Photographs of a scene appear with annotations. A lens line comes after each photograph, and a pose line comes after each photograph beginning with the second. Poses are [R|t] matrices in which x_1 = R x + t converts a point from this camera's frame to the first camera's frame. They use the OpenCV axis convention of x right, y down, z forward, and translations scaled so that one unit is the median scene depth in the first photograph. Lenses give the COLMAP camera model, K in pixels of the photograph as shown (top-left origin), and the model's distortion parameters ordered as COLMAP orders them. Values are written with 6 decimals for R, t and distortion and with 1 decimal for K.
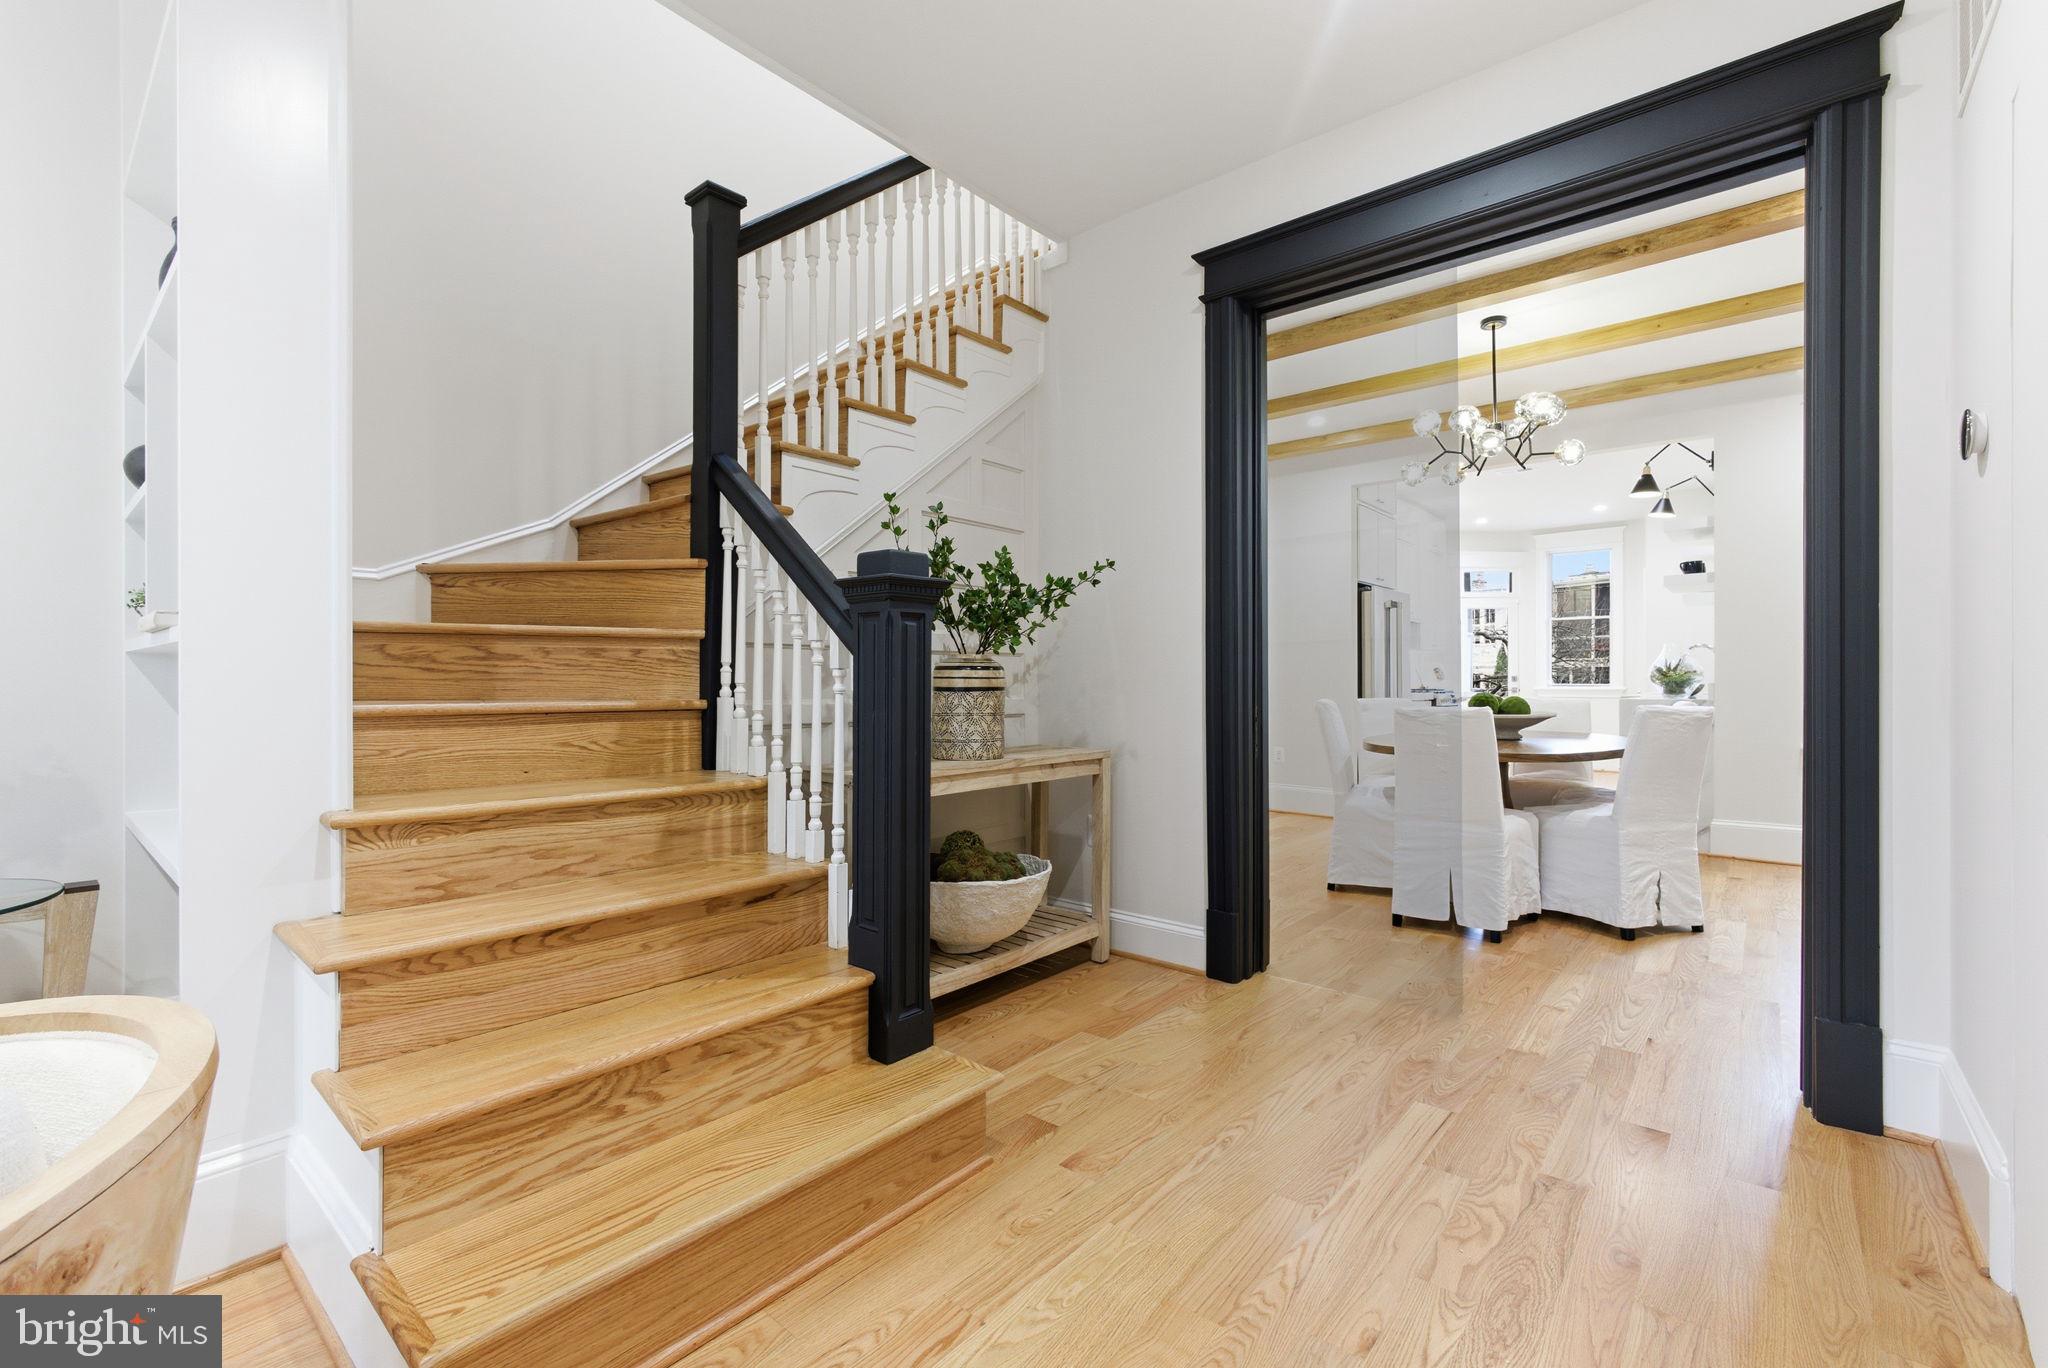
lens RADIAL K [[883.8, 0, 1015.8], [0, 883.8, 679.9], [0, 0, 1]] dist [-0.000298, 0.001452]
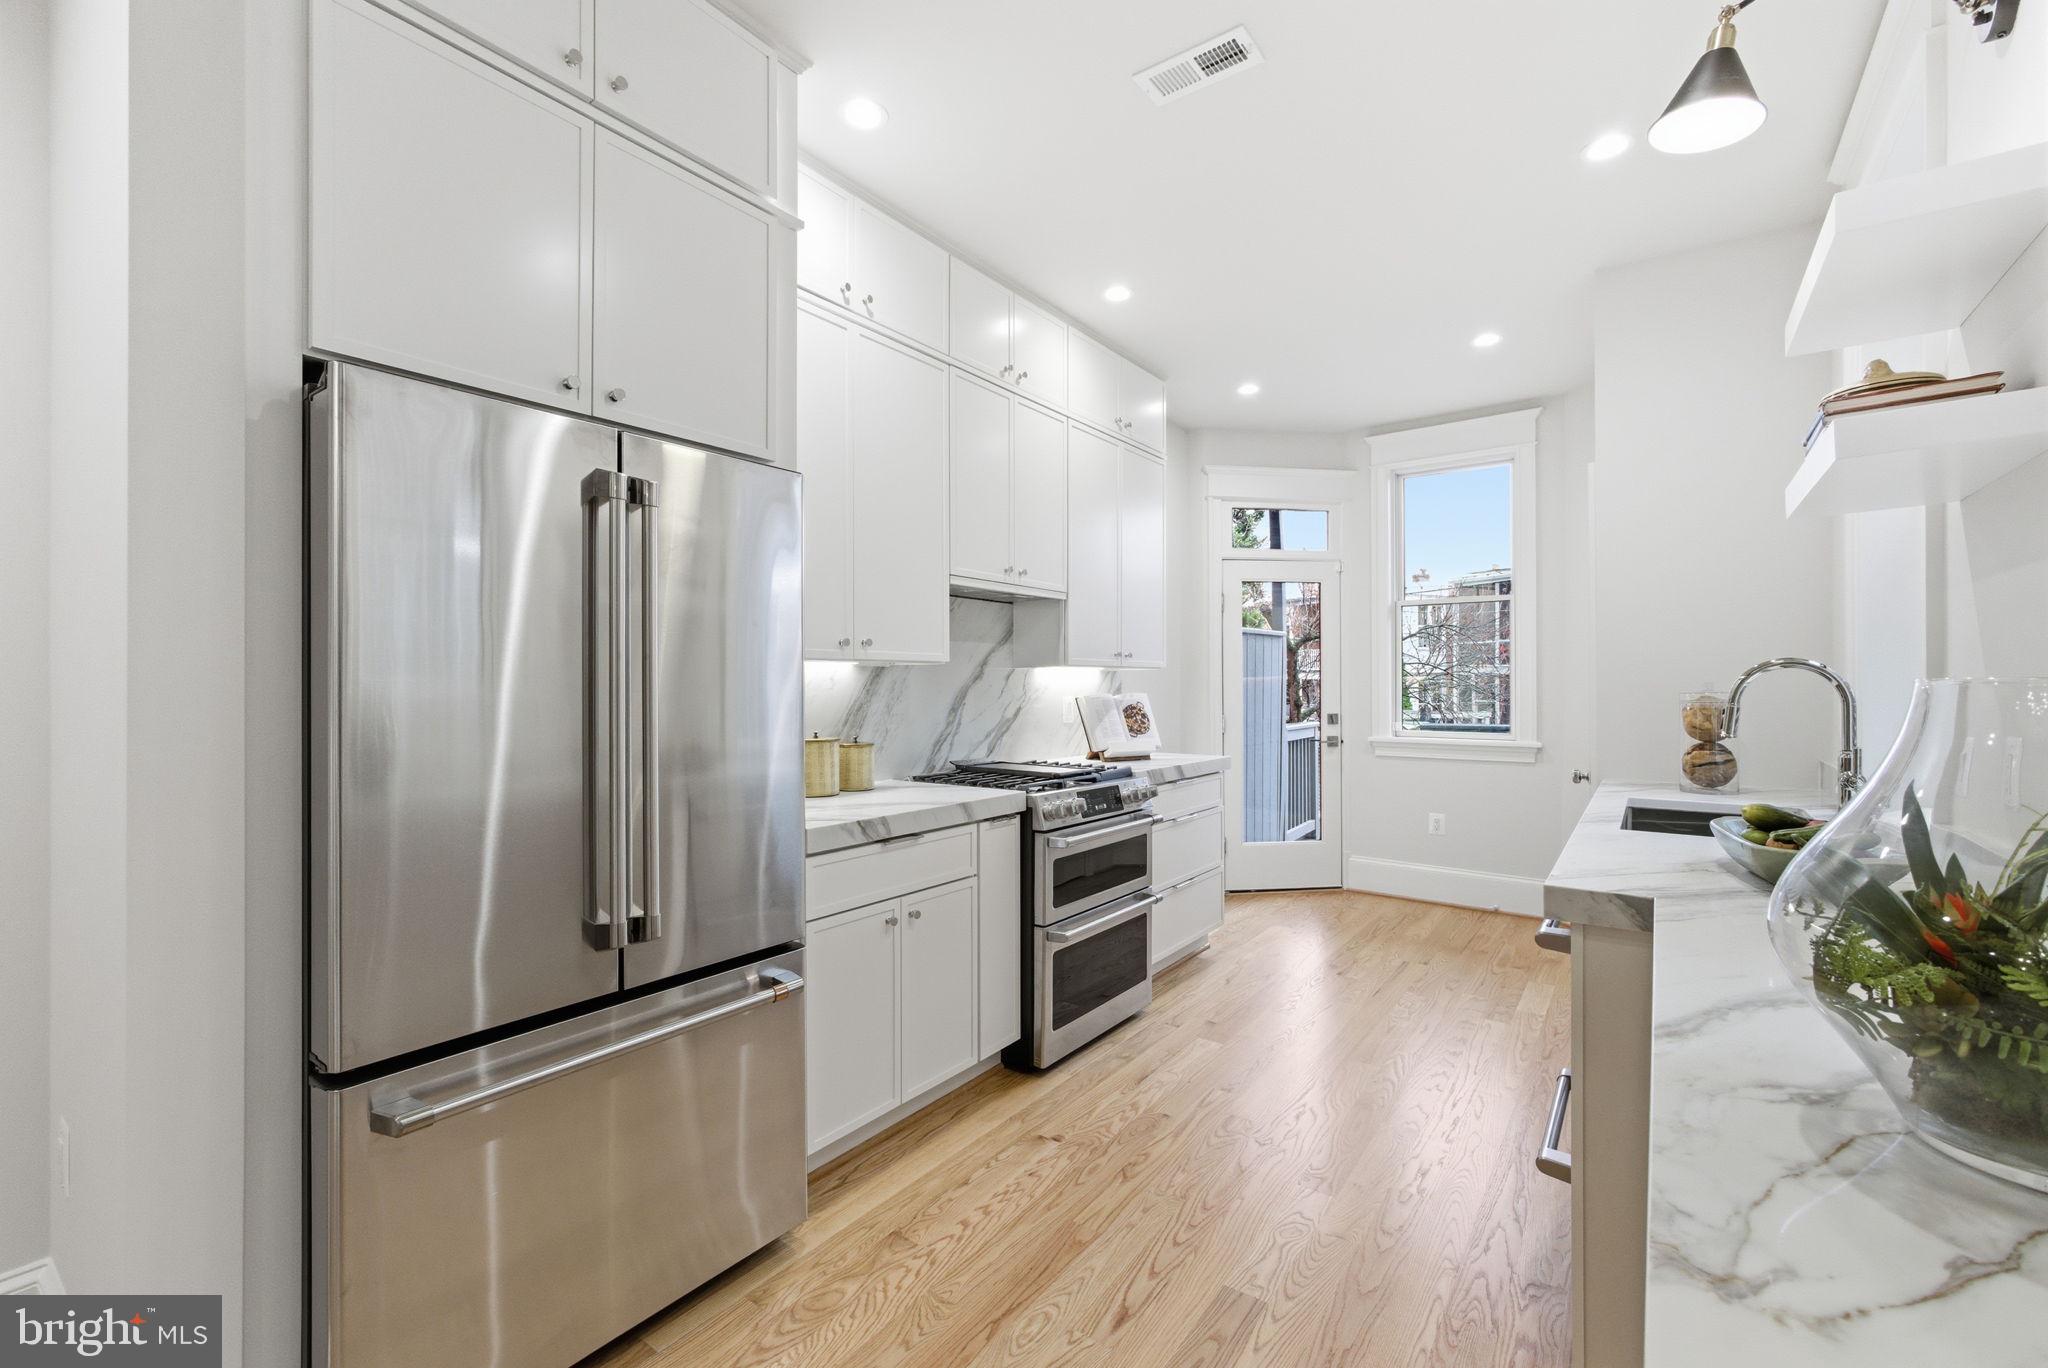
lens RADIAL K [[872.9, 0, 1027.6], [0, 872.9, 687.2], [0, 0, 1]] dist [-0.007350, 0.003646]
pose [[0.996499, -0.003462, 0.083529, 0.371996], [0.003084, 0.999984, 0.004658, -0.023782], [-0.083544, -0.004384, 0.996494, 0.550788]]
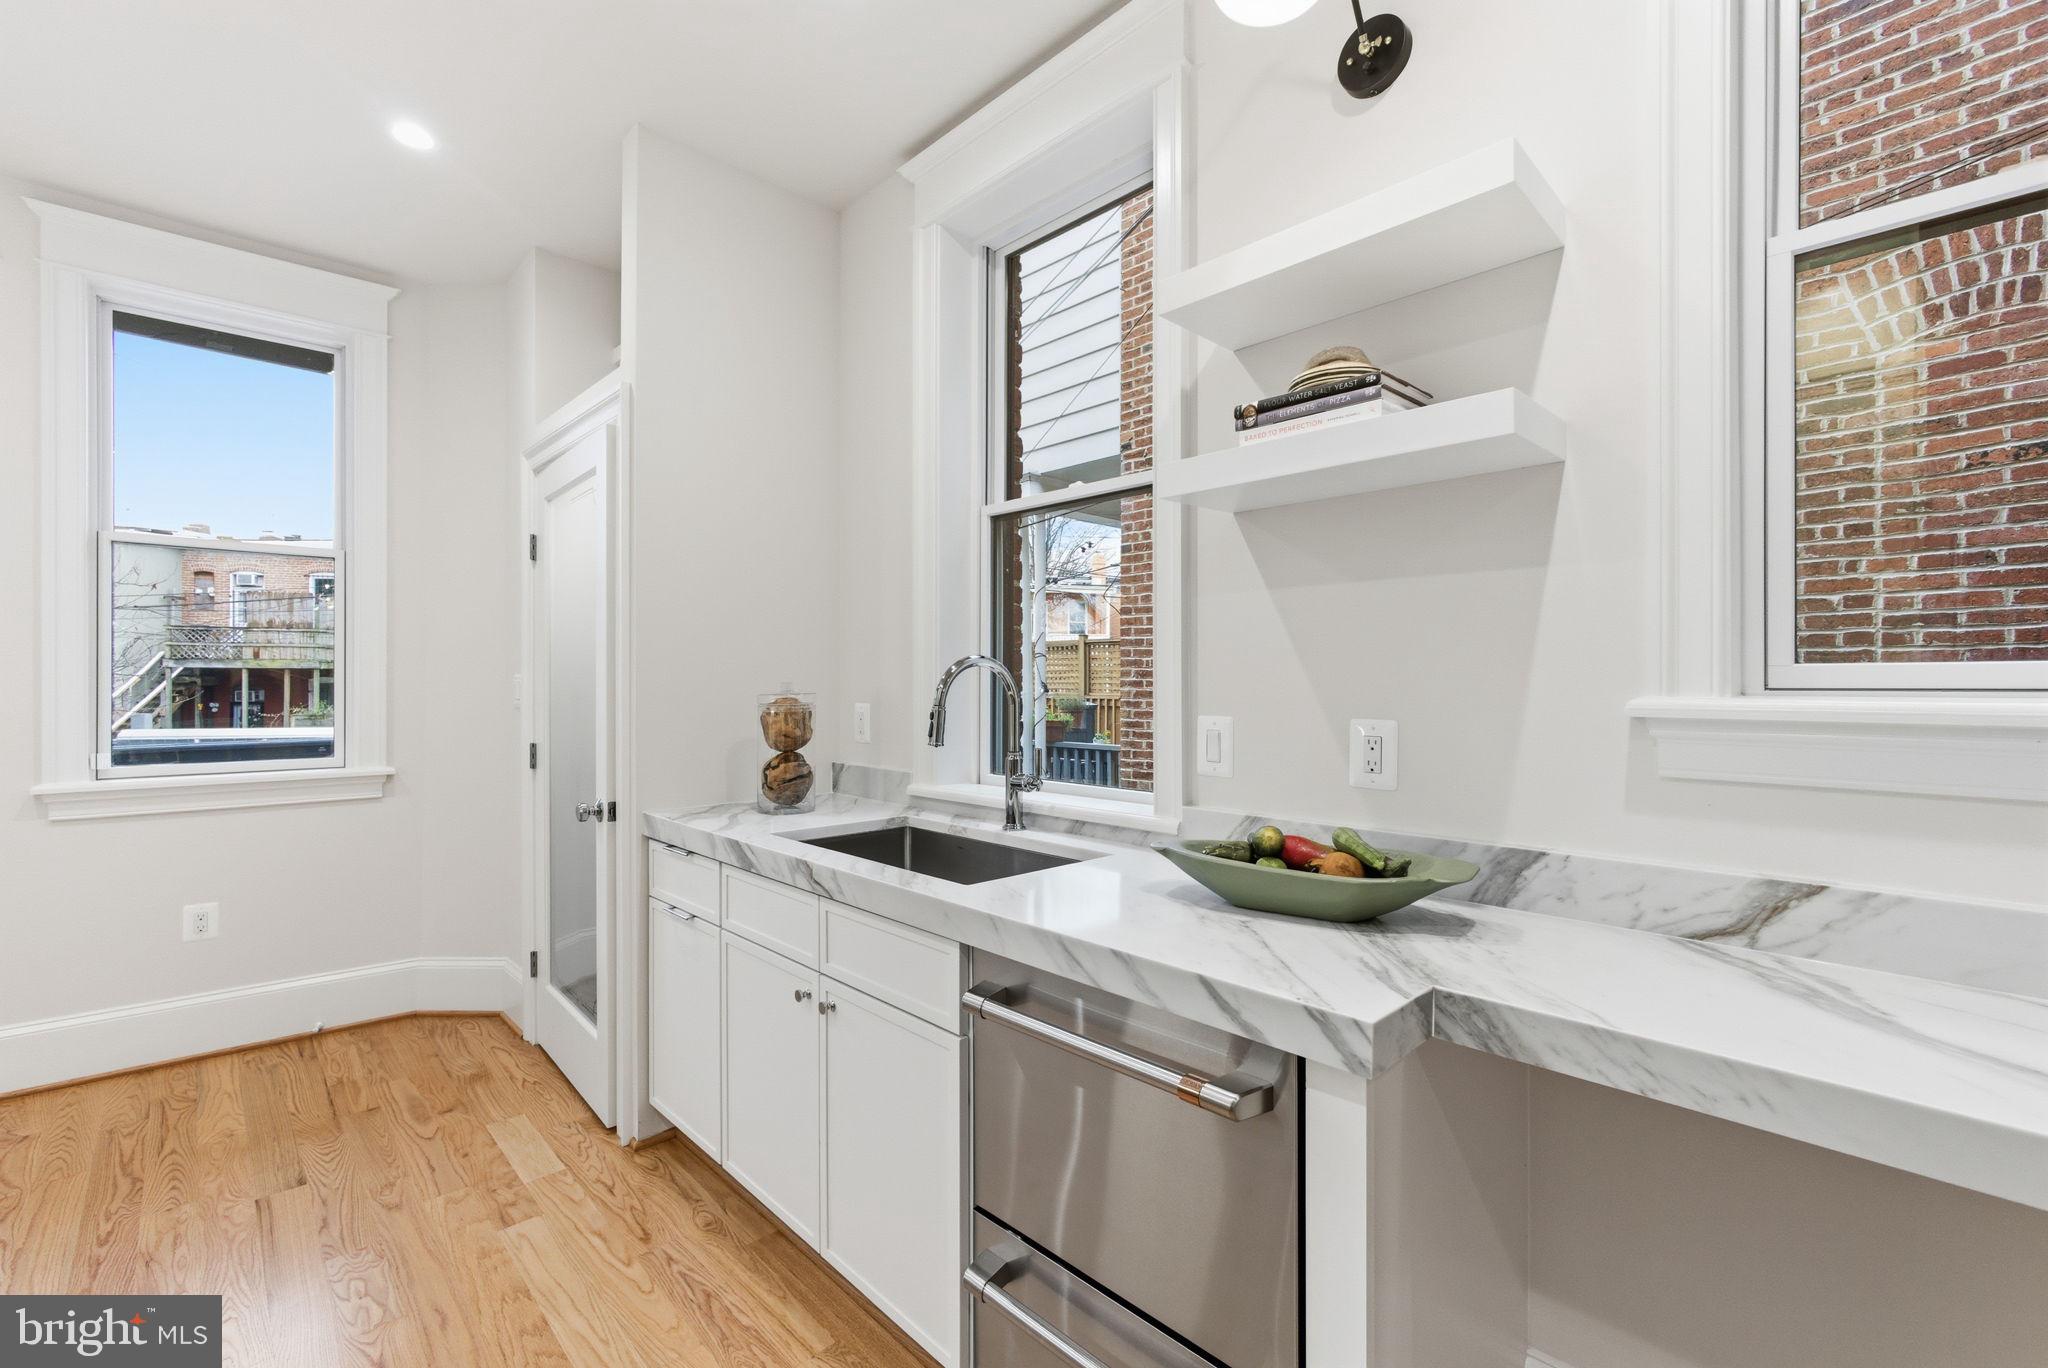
lens RADIAL K [[872.9, 0, 1027.6], [0, 872.9, 687.2], [0, 0, 1]] dist [-0.007350, 0.003646]
pose [[0.094331, -0.005228, 0.995527, 0.382513], [-0.001874, 0.999984, 0.005429, -0.023423], [-0.995539, -0.002378, 0.094319, 0.727830]]
